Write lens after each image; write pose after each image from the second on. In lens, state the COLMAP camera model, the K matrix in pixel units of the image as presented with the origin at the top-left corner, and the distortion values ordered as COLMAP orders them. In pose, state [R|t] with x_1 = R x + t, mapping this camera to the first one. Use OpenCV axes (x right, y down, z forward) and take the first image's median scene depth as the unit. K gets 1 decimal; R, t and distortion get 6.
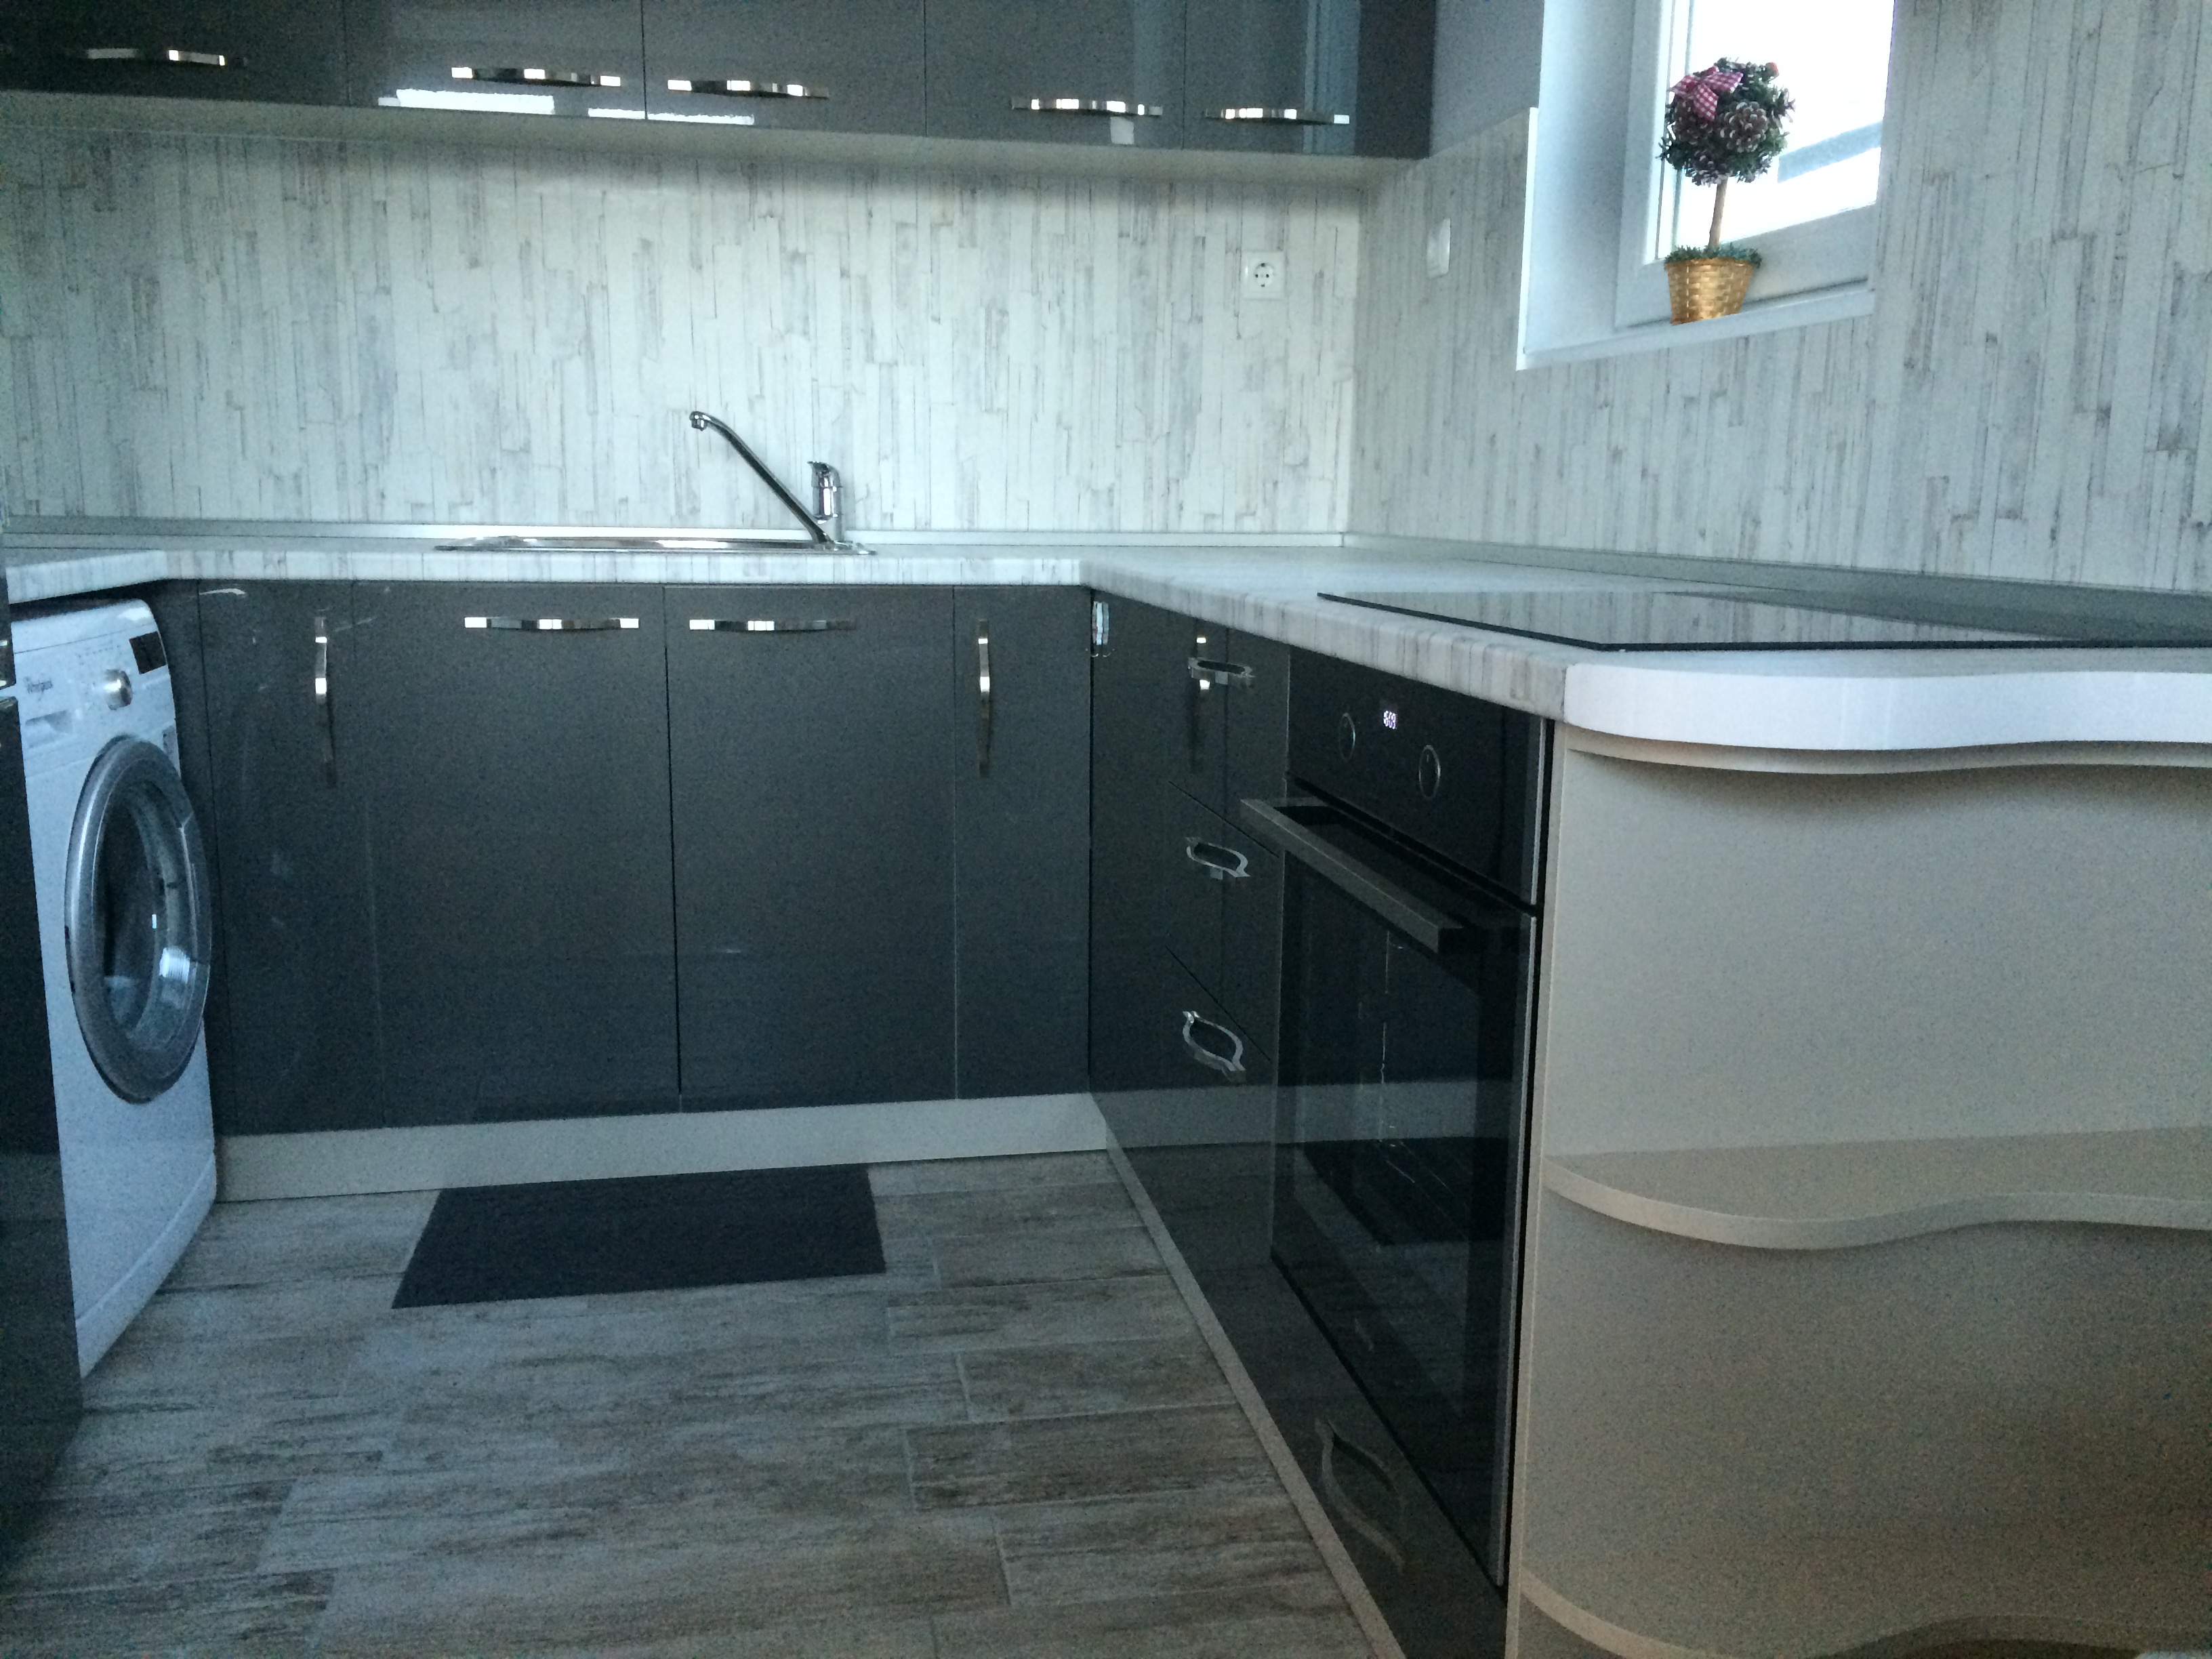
lens RADIAL K [[1910.4, 0, 1115.9], [0, 1910.4, 842.2], [0, 0, 1]] dist [0.080819, -0.083518]
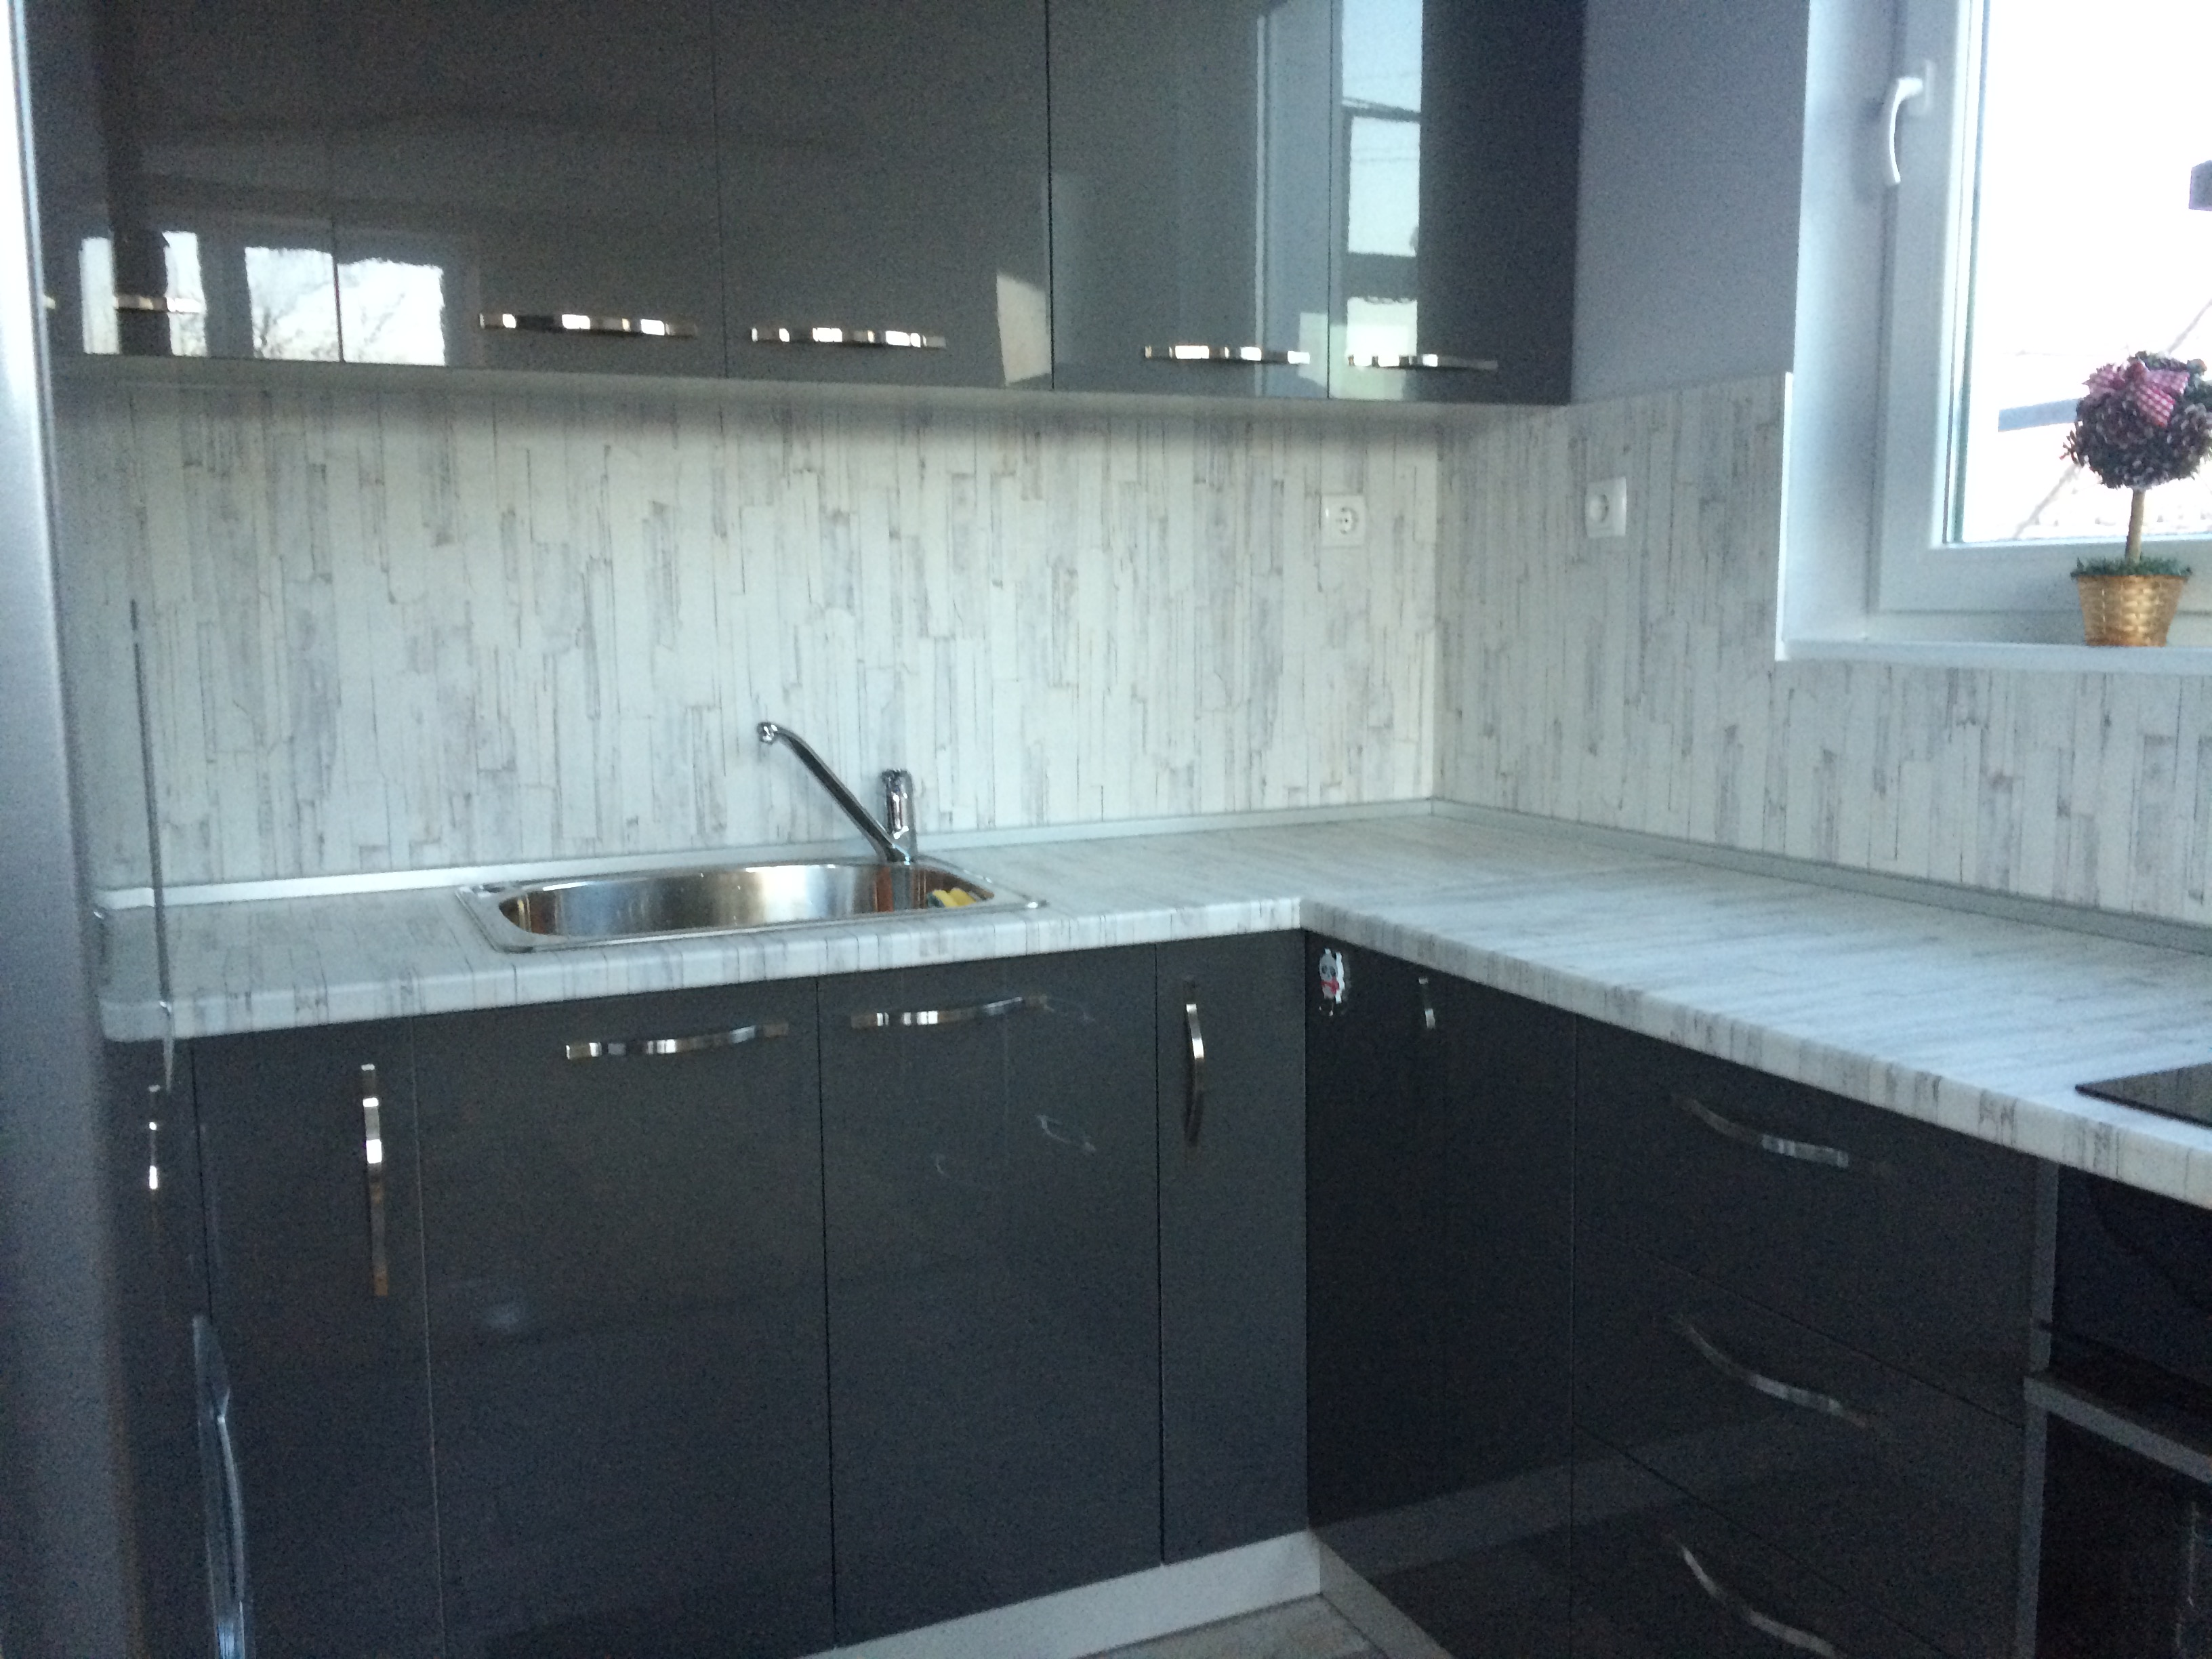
lens RADIAL K [[1910.4, 0, 1125.8], [0, 1910.4, 822.7], [0, 0, 1]] dist [0.080819, -0.083518]
pose [[0.970919, -0.053084, 0.233447, -0.269290], [0.066778, 0.996456, -0.051151, -0.136163], [-0.229904, 0.065253, 0.971023, 0.203830]]
